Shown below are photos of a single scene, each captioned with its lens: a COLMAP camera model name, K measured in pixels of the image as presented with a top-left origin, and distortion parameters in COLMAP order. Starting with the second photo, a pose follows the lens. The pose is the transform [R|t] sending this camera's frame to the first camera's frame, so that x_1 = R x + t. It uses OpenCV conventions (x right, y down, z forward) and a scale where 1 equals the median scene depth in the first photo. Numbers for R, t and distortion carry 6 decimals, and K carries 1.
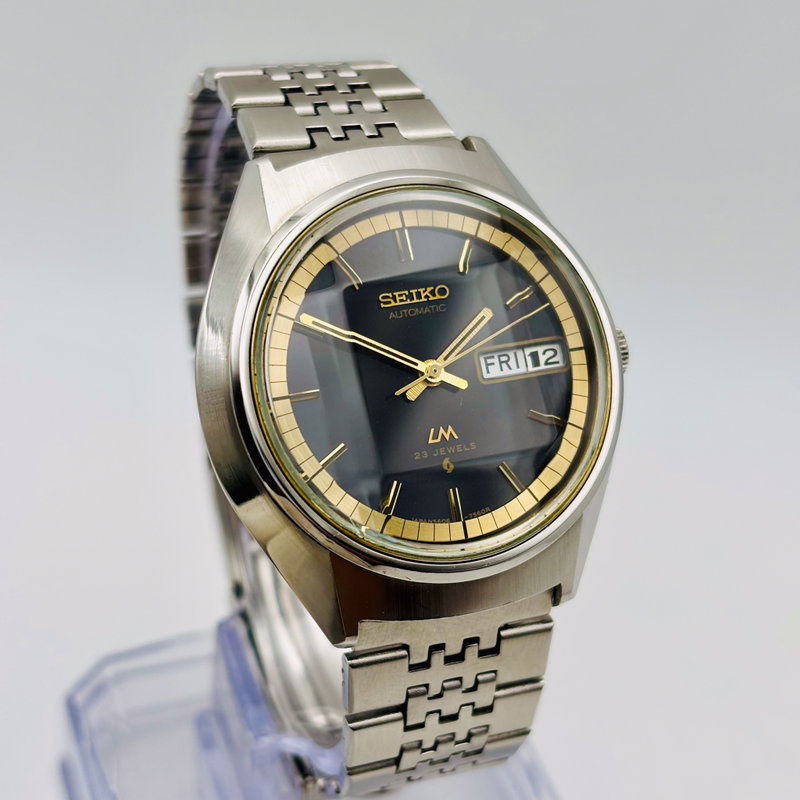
lens RADIAL K [[1694.7, 0, 400.0], [0, 1694.7, 400.0], [0, 0, 1]] dist [0.191438, -0.820074]
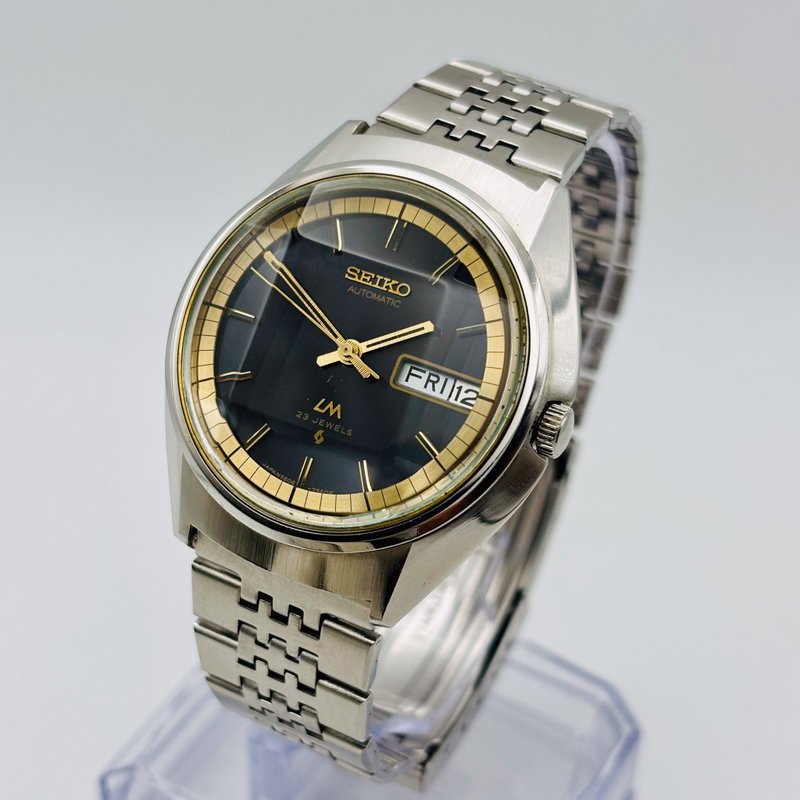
lens RADIAL K [[1694.7, 0, 400.0], [0, 1694.7, 400.0], [0, 0, 1]] dist [0.191438, -0.820074]
pose [[0.671777, 0.414208, -0.614124, 0.670673], [-0.448162, 0.887372, 0.108270, -0.112958], [0.589802, 0.202494, 0.781748, 0.205001]]
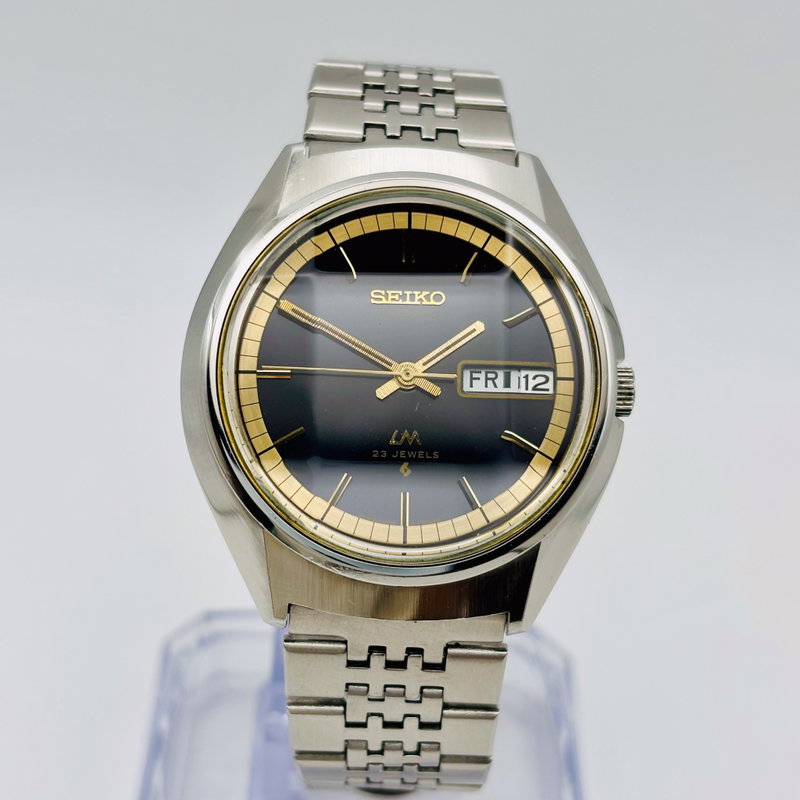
lens RADIAL K [[1694.7, 0, 400.0], [0, 1694.7, 400.0], [0, 0, 1]] dist [0.191438, -0.820074]
pose [[0.941579, 0.173412, -0.288716, 0.296973], [-0.179455, 0.983750, 0.005621, -0.006373], [0.284999, 0.046519, 0.957398, 0.041392]]
